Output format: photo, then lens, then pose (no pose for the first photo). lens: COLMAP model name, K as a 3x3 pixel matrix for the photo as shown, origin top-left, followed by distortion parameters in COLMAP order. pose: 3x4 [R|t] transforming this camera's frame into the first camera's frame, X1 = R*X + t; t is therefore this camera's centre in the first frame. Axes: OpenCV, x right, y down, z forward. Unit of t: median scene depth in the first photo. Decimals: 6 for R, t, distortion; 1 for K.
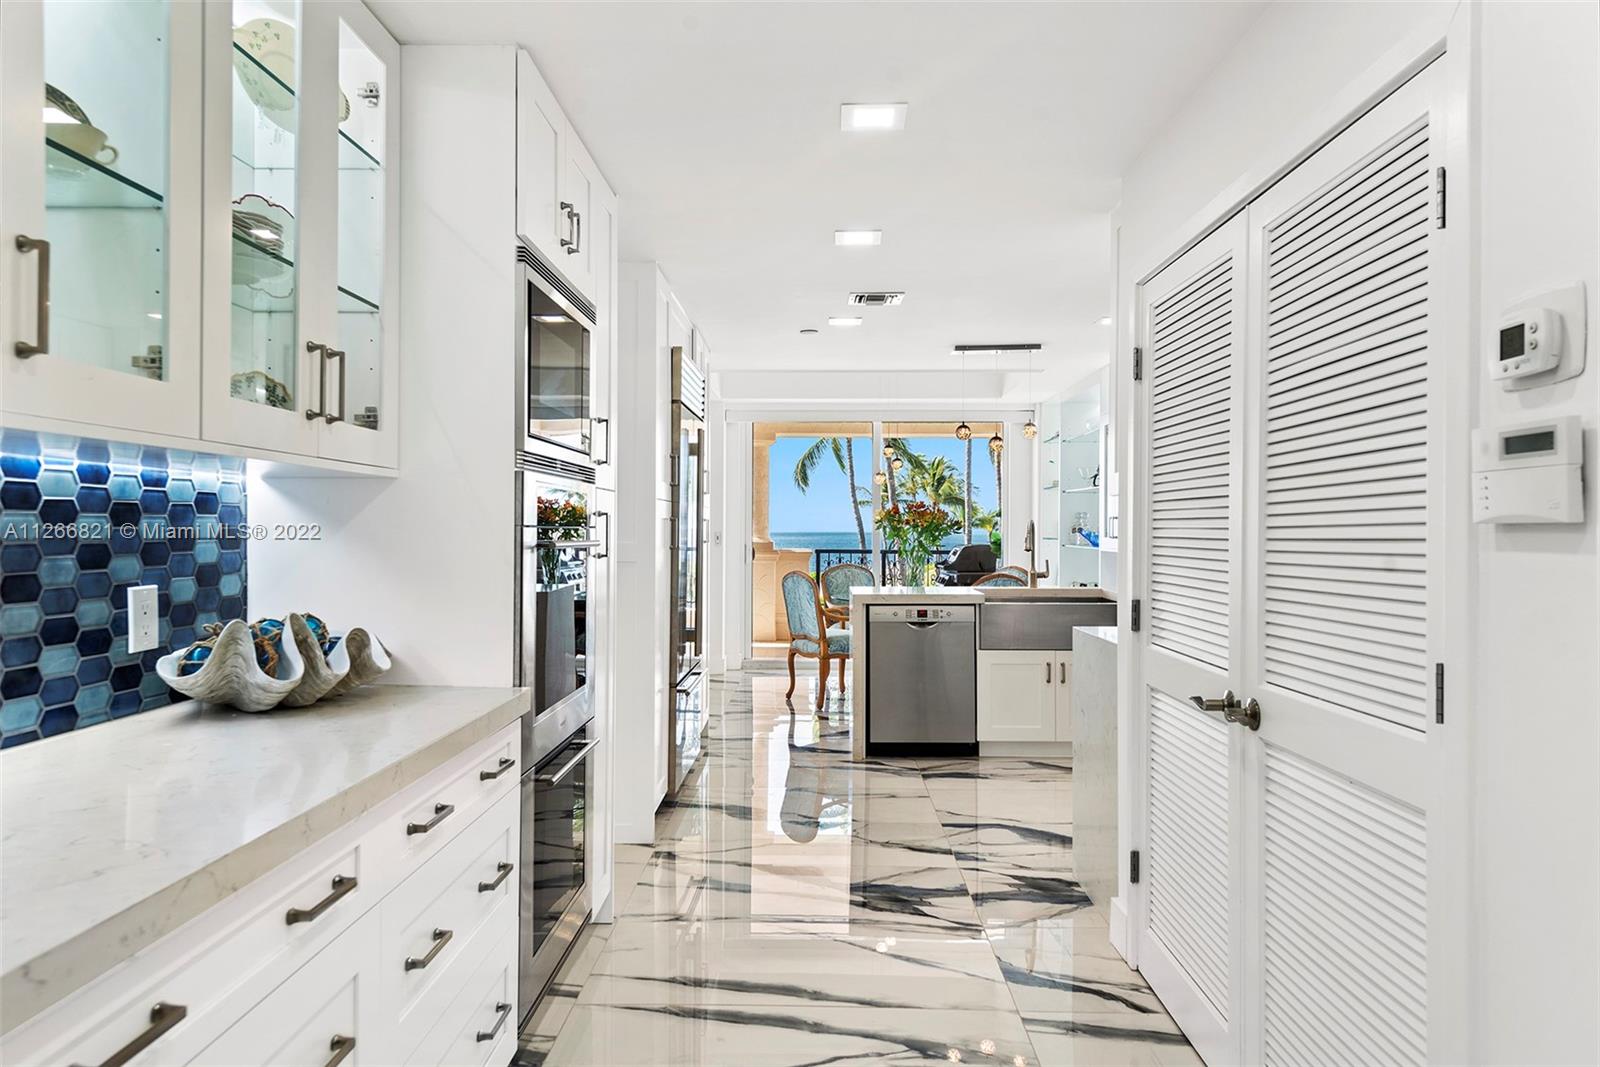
lens RADIAL K [[1062.8, 0, 797.5], [0, 1062.8, 534.2], [0, 0, 1]] dist [0.027330, -0.000253]
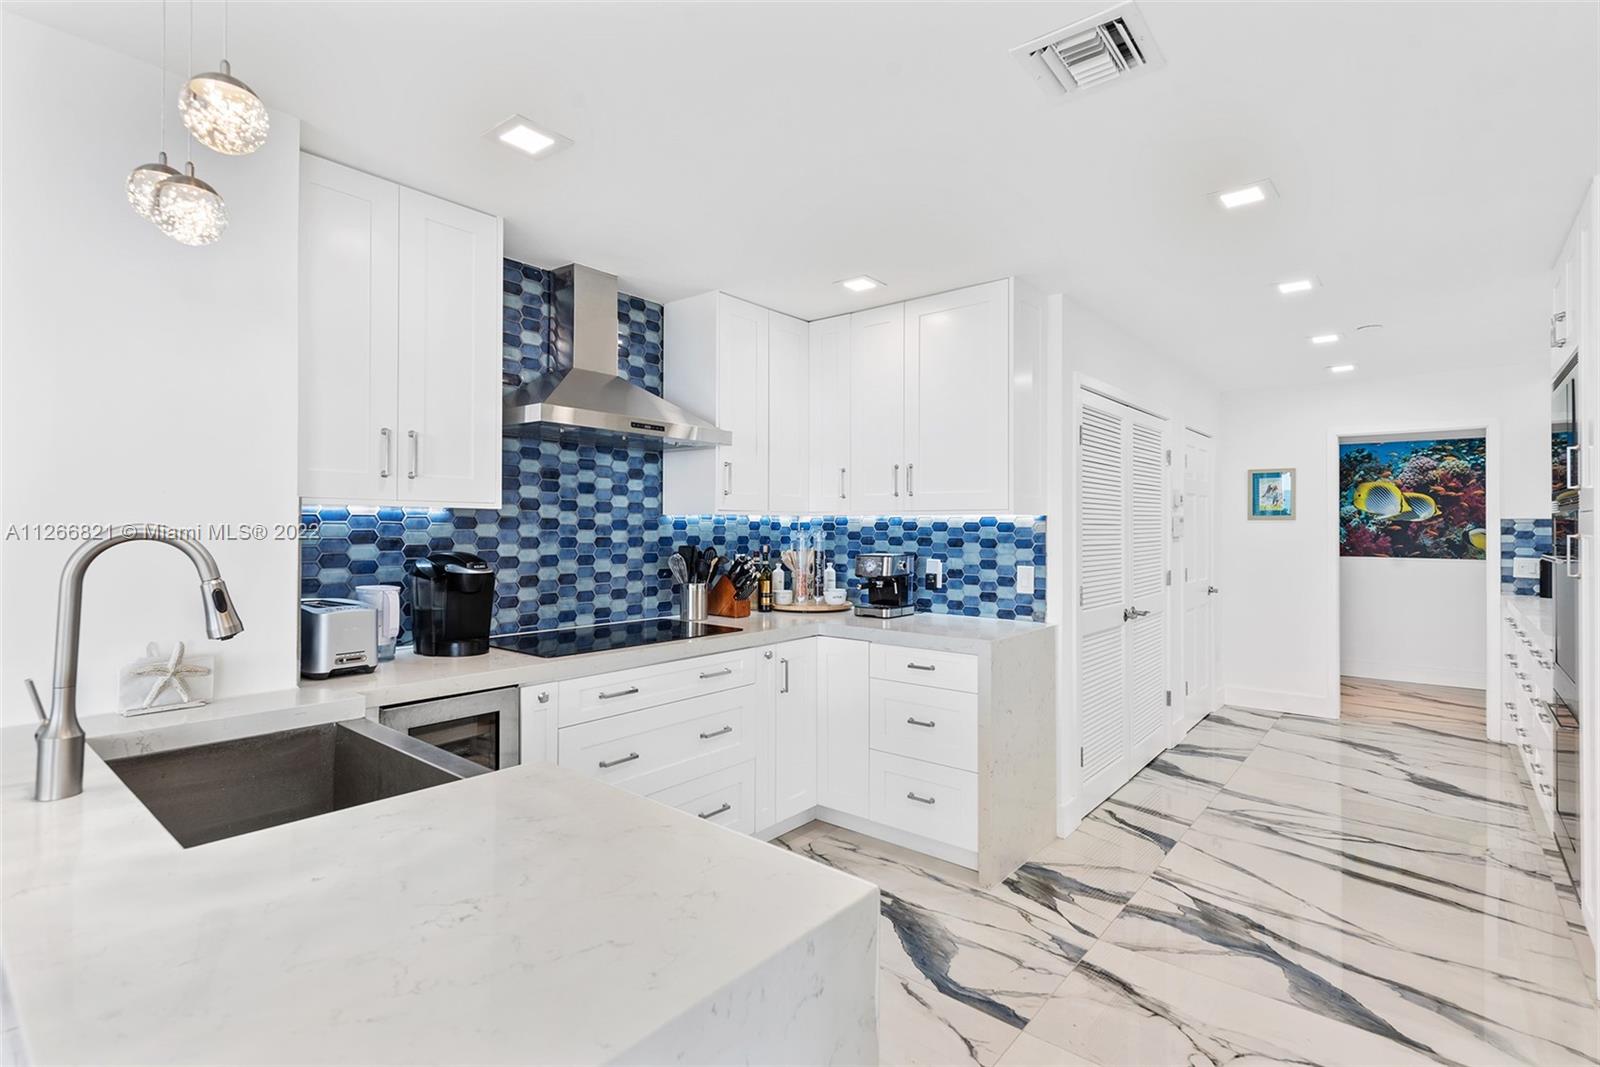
lens RADIAL K [[731.7, 0, 812.3], [0, 731.7, 524.3], [0, 0, 1]] dist [0.012382, -0.004324]
pose [[-0.776741, -0.005666, 0.629794, -0.027051], [-0.006244, 0.999980, 0.001295, -0.014987], [-0.629789, -0.002927, -0.776761, 1.020392]]
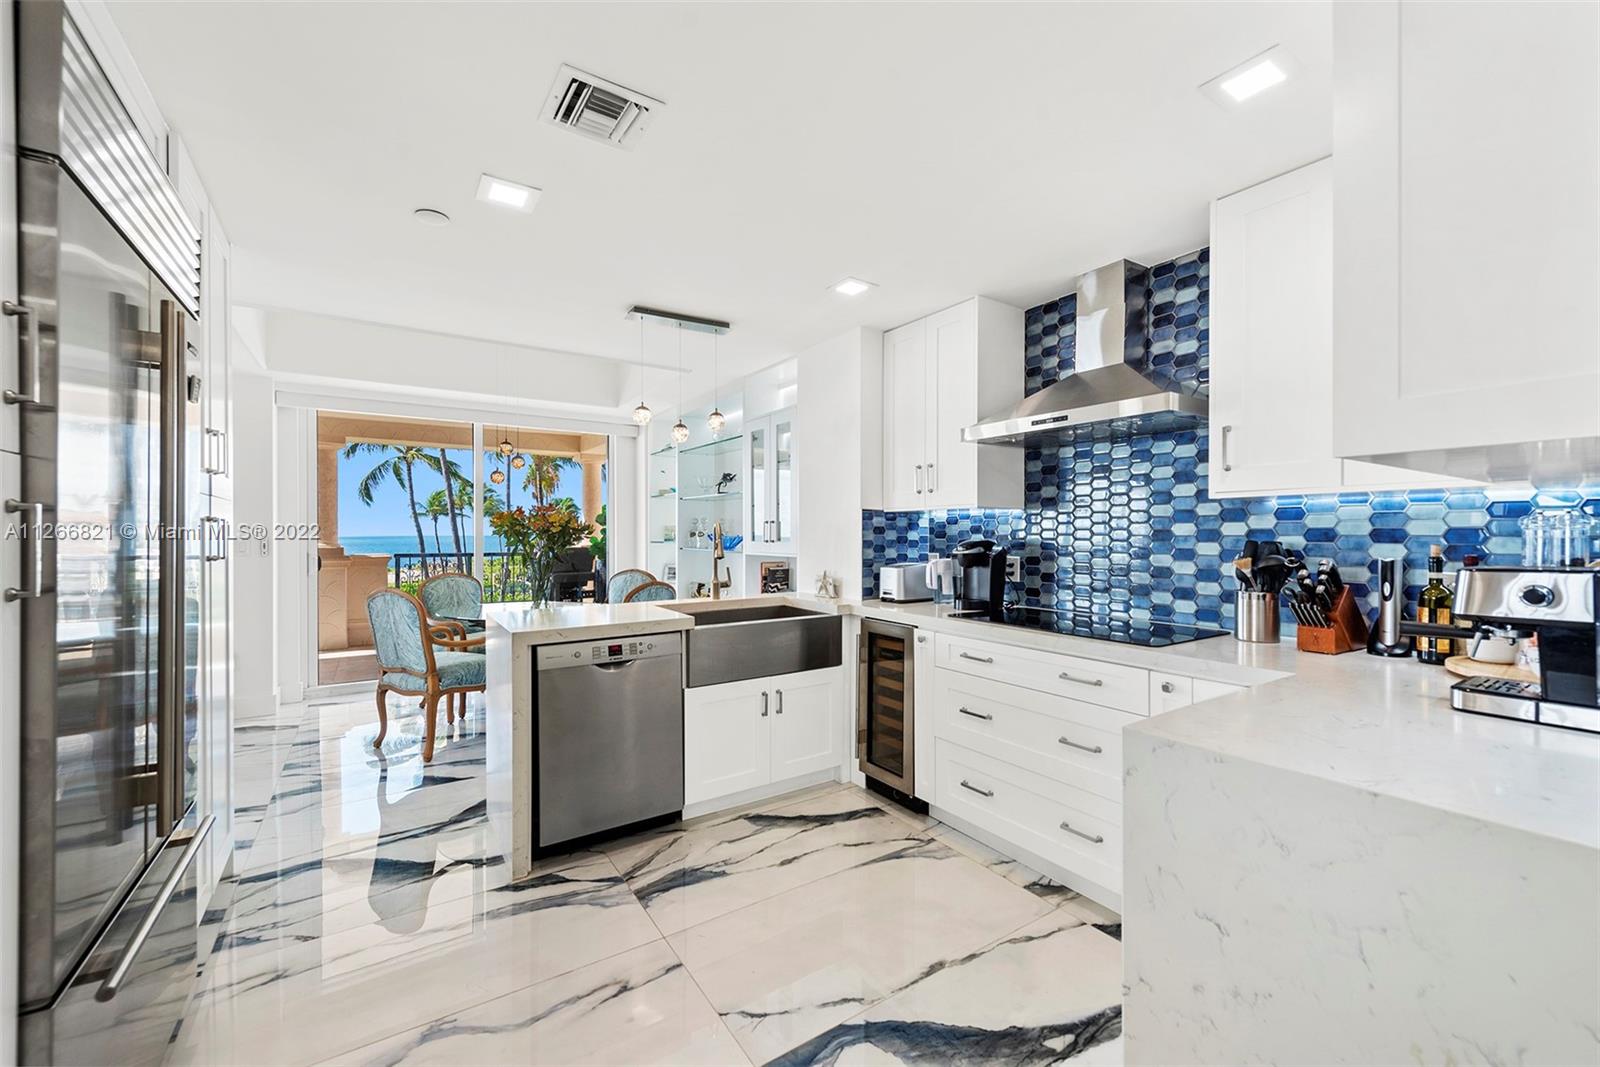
lens RADIAL K [[641.6, 0, 805.2], [0, 641.6, 536.3], [0, 0, 1]] dist [0.001962, -0.000214]
pose [[0.820447, -0.006491, 0.571685, -0.023848], [0.006596, 0.999976, 0.001888, -0.002836], [-0.571684, 0.002222, 0.820471, 0.517458]]
